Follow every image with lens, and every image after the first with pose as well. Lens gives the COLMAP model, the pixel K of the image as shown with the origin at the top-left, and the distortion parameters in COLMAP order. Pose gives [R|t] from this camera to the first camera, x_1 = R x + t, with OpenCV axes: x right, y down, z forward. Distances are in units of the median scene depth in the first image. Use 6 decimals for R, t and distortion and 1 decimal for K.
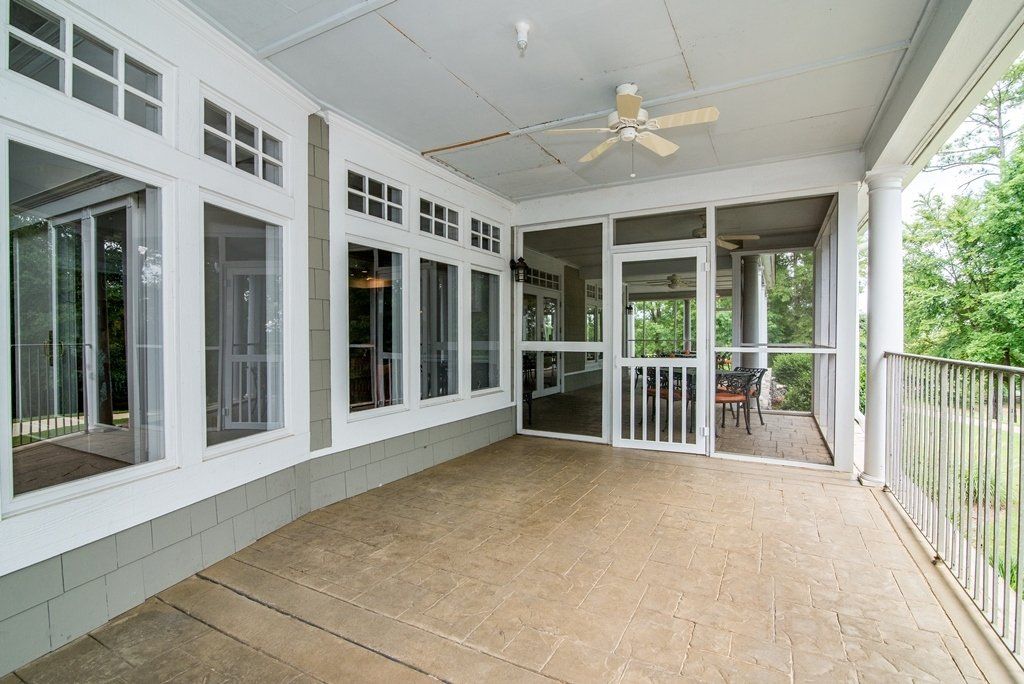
lens RADIAL K [[478.8, 0, 512.0], [0, 478.8, 342.0], [0, 0, 1]] dist [-0.002940, -0.000178]
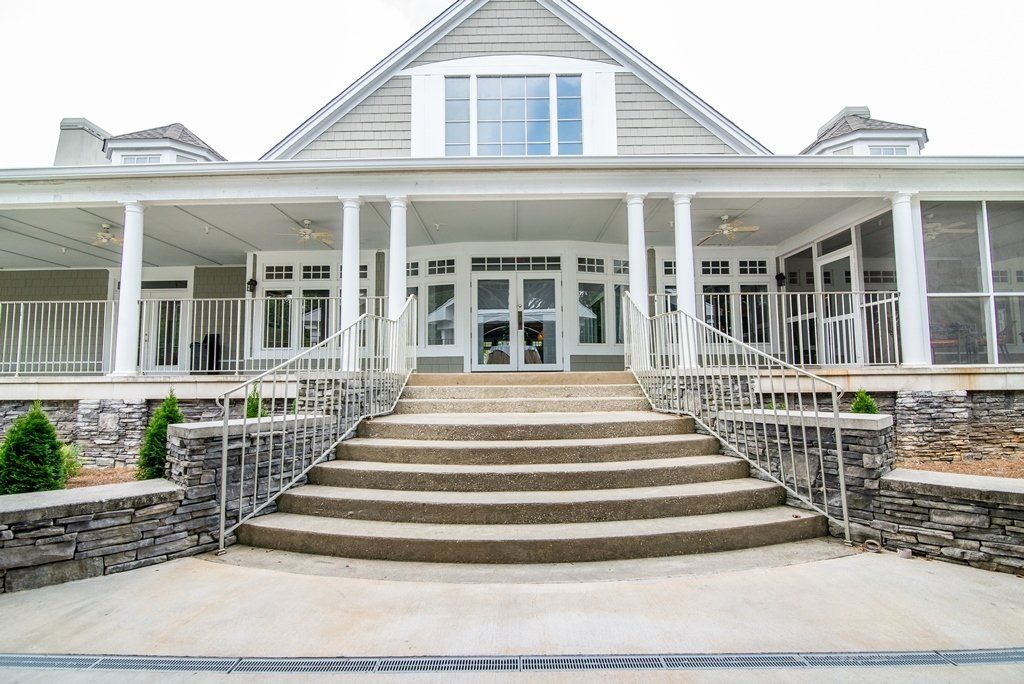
lens RADIAL K [[478.8, 0, 512.0], [0, 478.8, 342.0], [0, 0, 1]] dist [-0.002940, -0.000178]
pose [[0.479954, -0.070254, -0.874476, 1.207685], [-0.006395, 0.996482, -0.083565, 0.271068], [0.877270, 0.045699, 0.477816, -0.849795]]
